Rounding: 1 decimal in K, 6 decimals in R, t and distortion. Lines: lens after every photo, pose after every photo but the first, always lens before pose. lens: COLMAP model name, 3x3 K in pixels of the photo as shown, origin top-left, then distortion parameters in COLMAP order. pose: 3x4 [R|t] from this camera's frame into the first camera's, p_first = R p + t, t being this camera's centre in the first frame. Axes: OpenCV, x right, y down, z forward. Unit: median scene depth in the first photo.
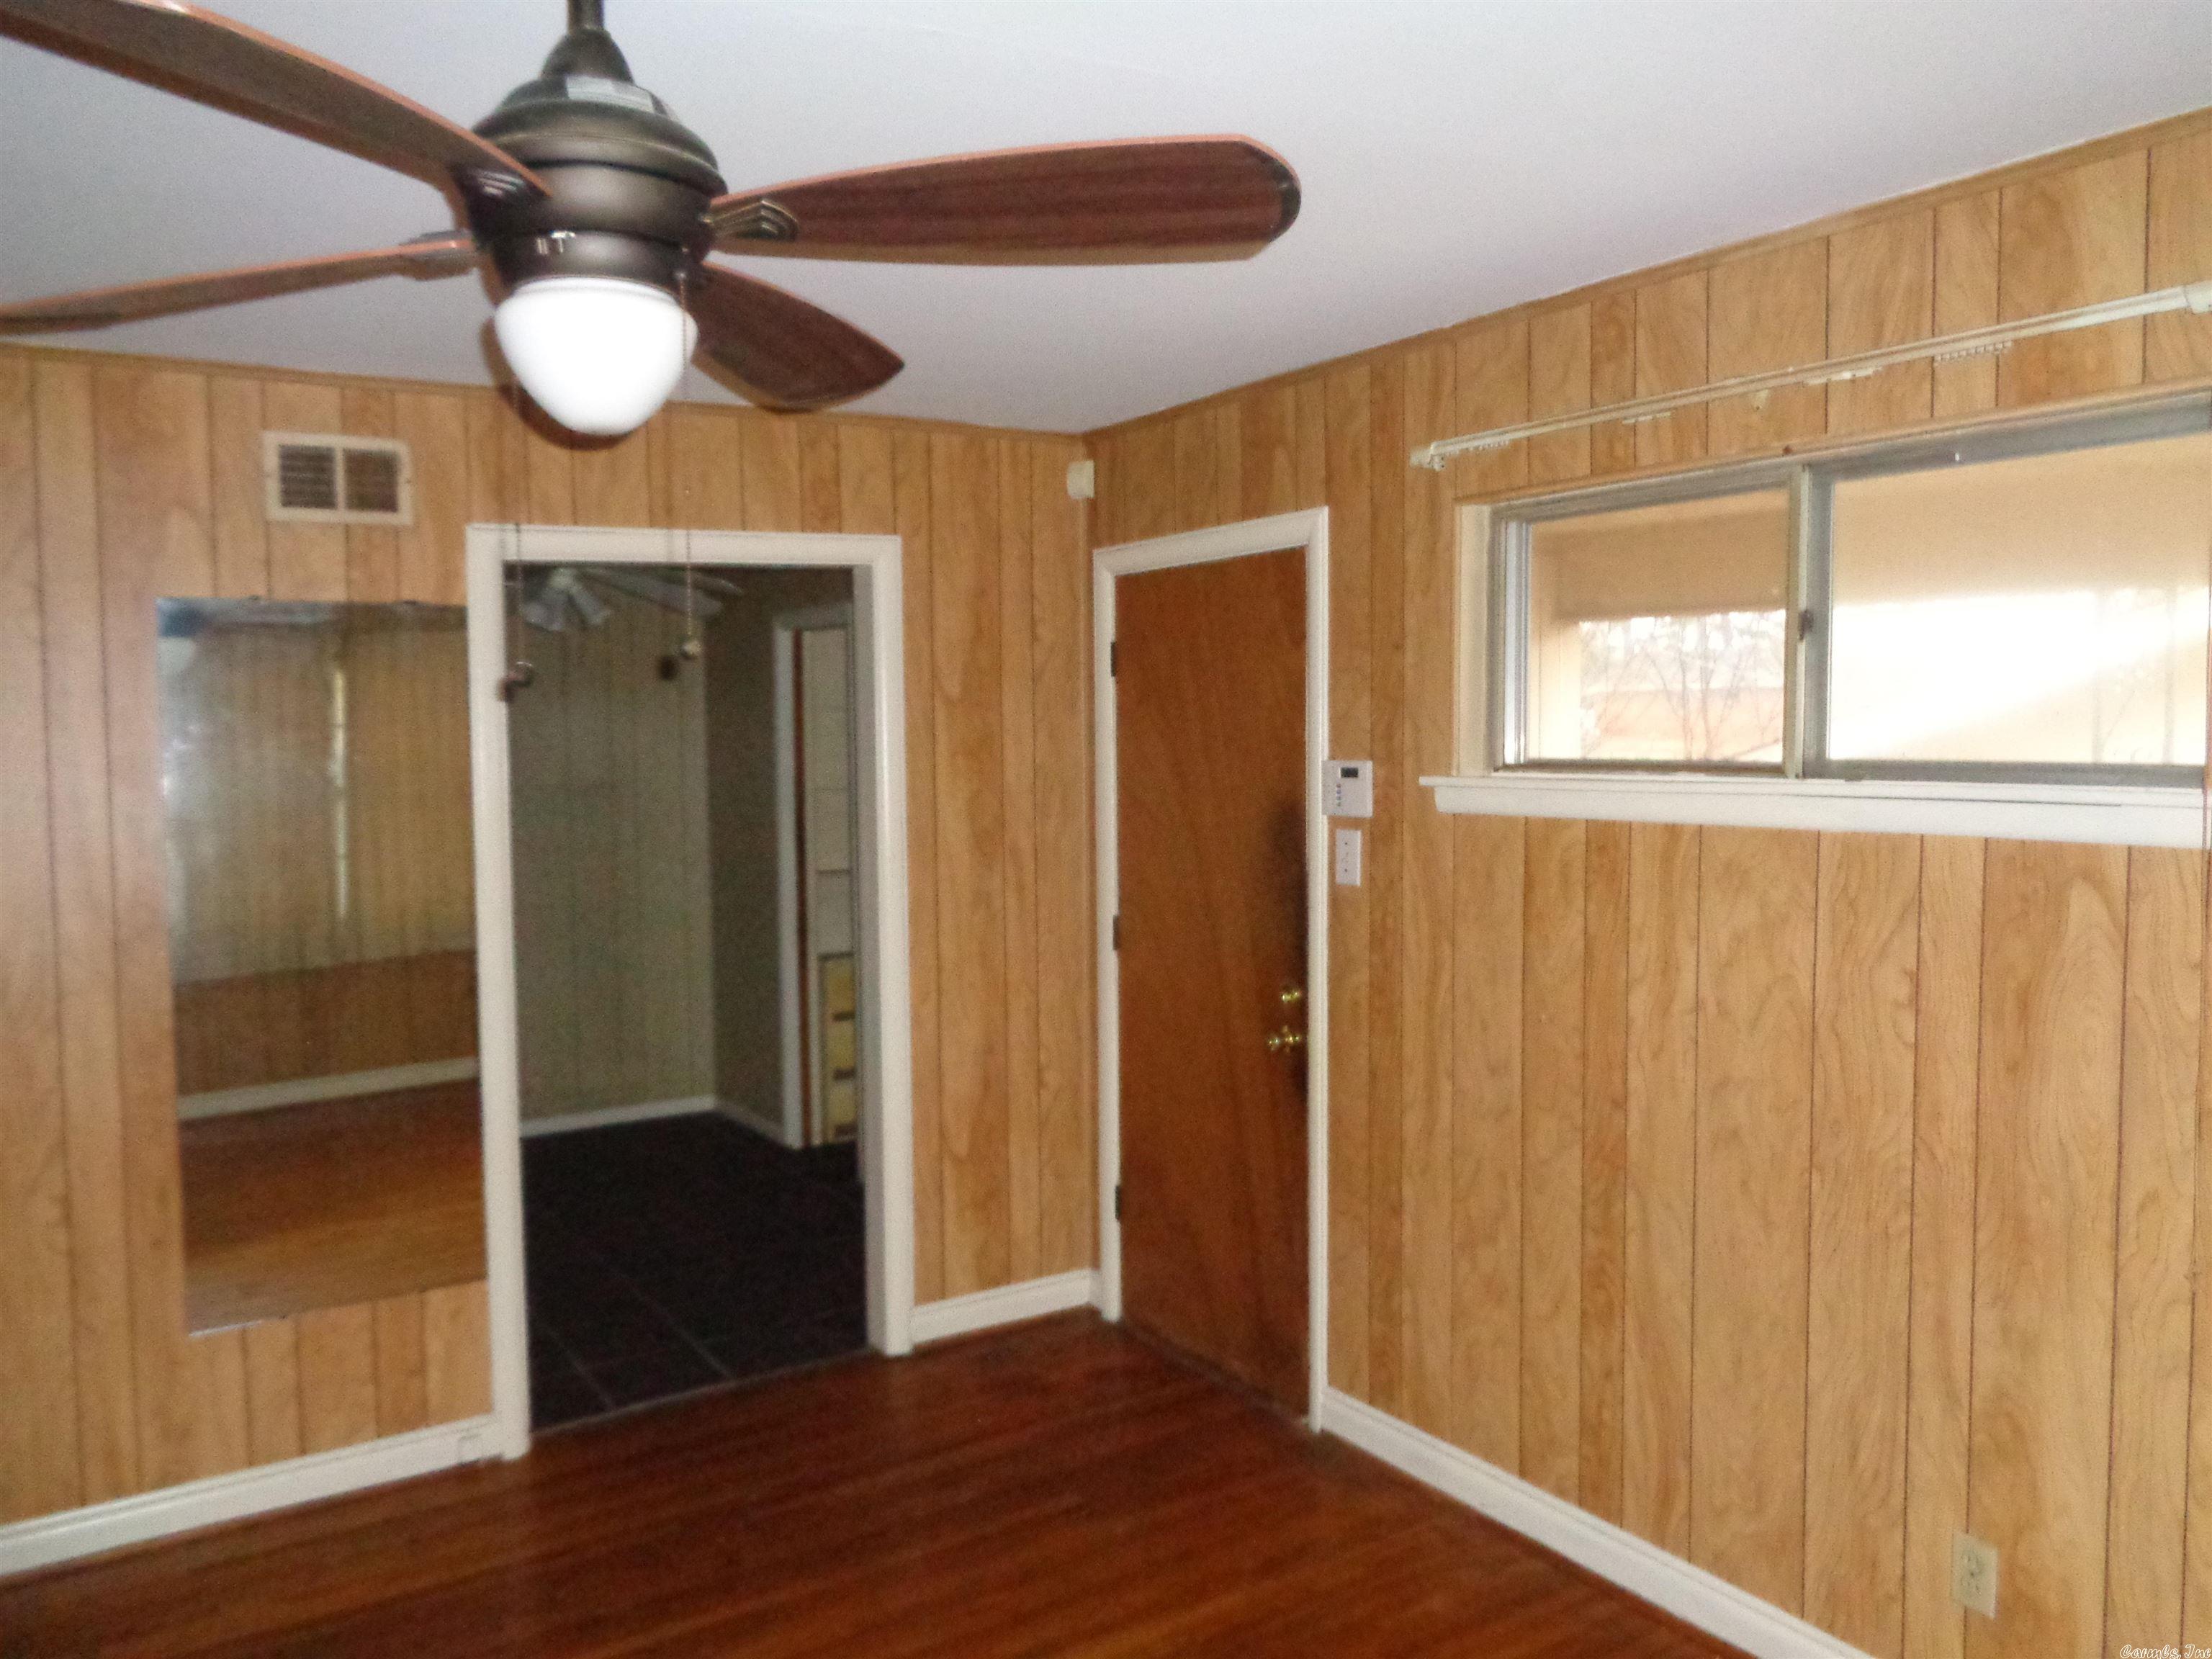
lens RADIAL K [[1665.1, 0, 1103.2], [0, 1665.1, 826.1], [0, 0, 1]] dist [-0.004635, 0.001260]
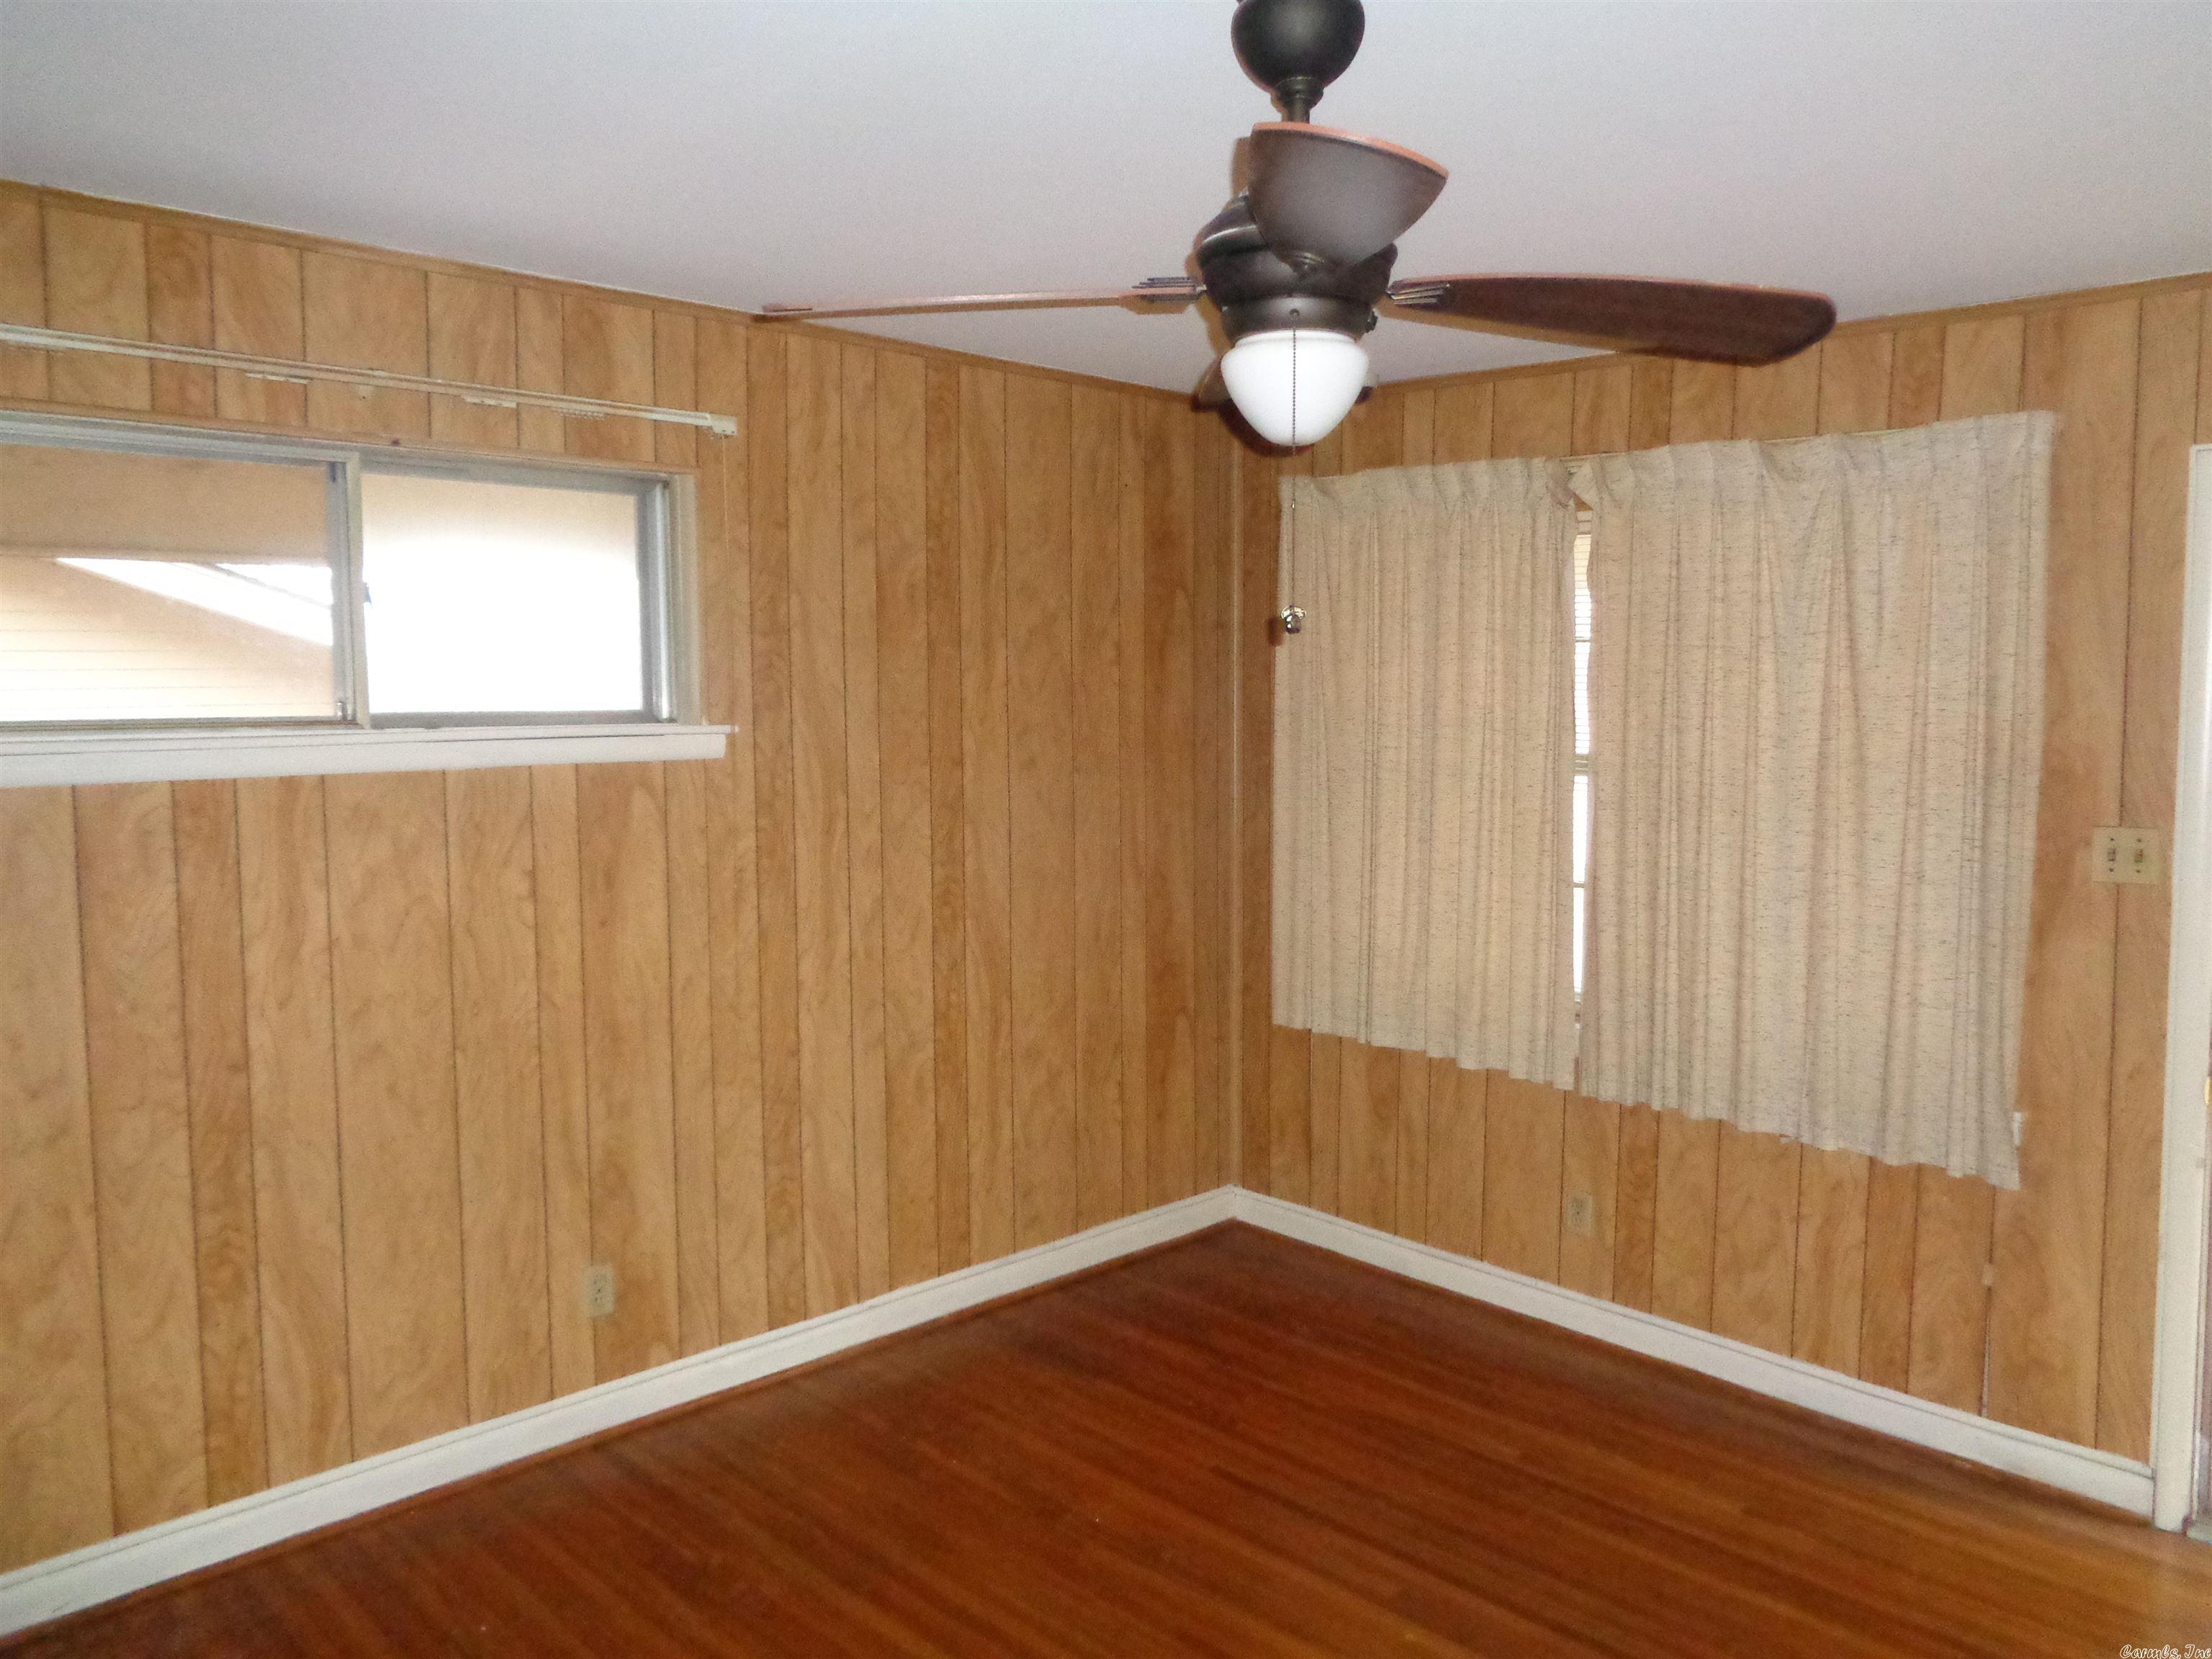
lens RADIAL K [[1665.1, 0, 1113.9], [0, 1665.1, 832.8], [0, 0, 1]] dist [-0.004635, 0.001260]
pose [[-0.206439, -0.075556, 0.975538, -0.802369], [0.063247, 0.993899, 0.090363, -0.028485], [-0.976413, 0.080354, -0.200401, 0.734044]]
